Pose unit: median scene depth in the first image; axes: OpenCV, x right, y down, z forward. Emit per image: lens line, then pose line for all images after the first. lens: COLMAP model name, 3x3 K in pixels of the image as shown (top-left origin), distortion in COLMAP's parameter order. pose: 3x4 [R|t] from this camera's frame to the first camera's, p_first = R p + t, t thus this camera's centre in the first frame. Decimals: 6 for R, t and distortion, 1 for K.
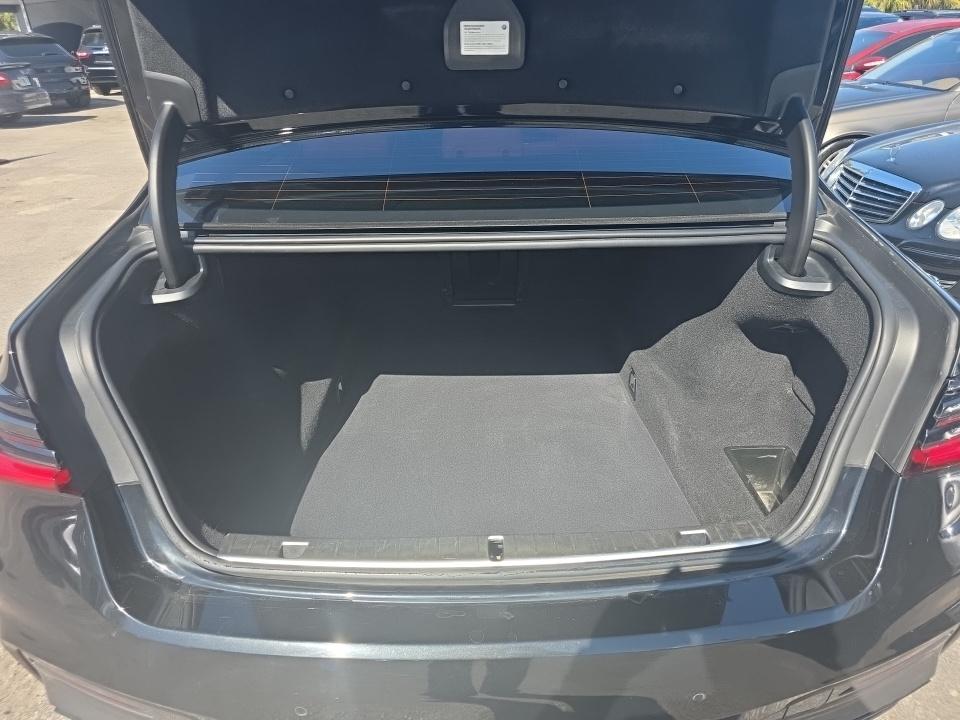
lens RADIAL K [[649.3, 0, 485.4], [0, 649.3, 360.9], [0, 0, 1]] dist [0.023488, -0.022038]
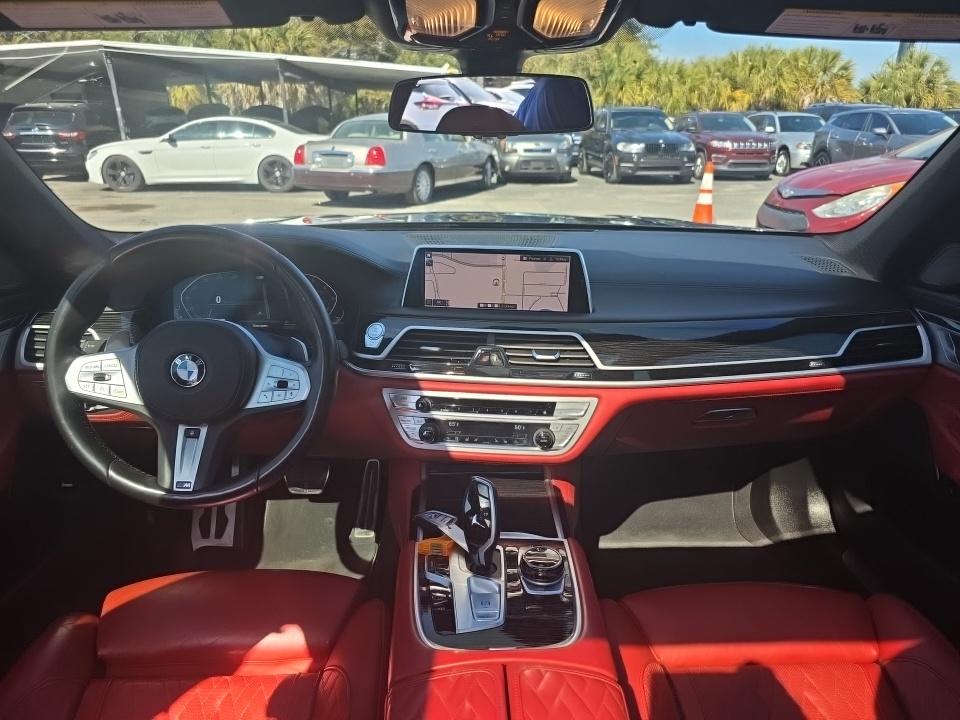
lens RADIAL K [[649.3, 0, 487.7], [0, 649.3, 366.6], [0, 0, 1]] dist [0.023488, -0.022038]
pose [[0.999602, 0.013089, 0.025005, -0.014175], [-0.009993, 0.992705, -0.120157, -0.168472], [-0.026395, 0.119859, 0.992440, 0.406479]]
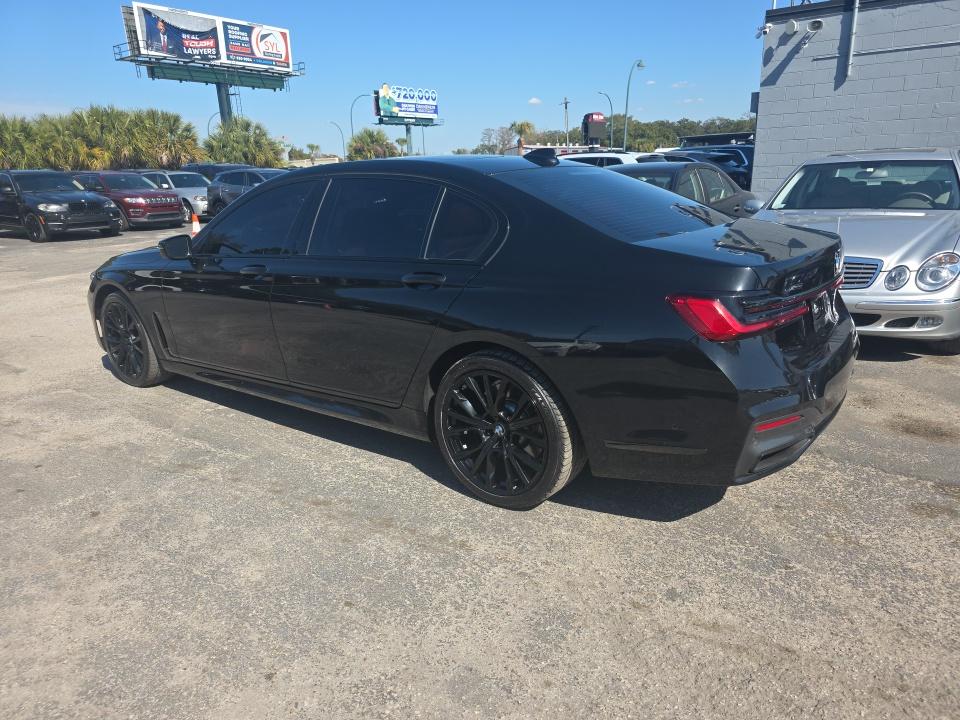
lens RADIAL K [[649.3, 0, 483.6], [0, 649.3, 364.9], [0, 0, 1]] dist [0.023488, -0.022038]
pose [[0.613695, -0.225749, 0.756582, -0.428931], [0.373695, 0.927174, -0.026469, -0.007538], [-0.695508, 0.298974, 0.653363, 0.045951]]
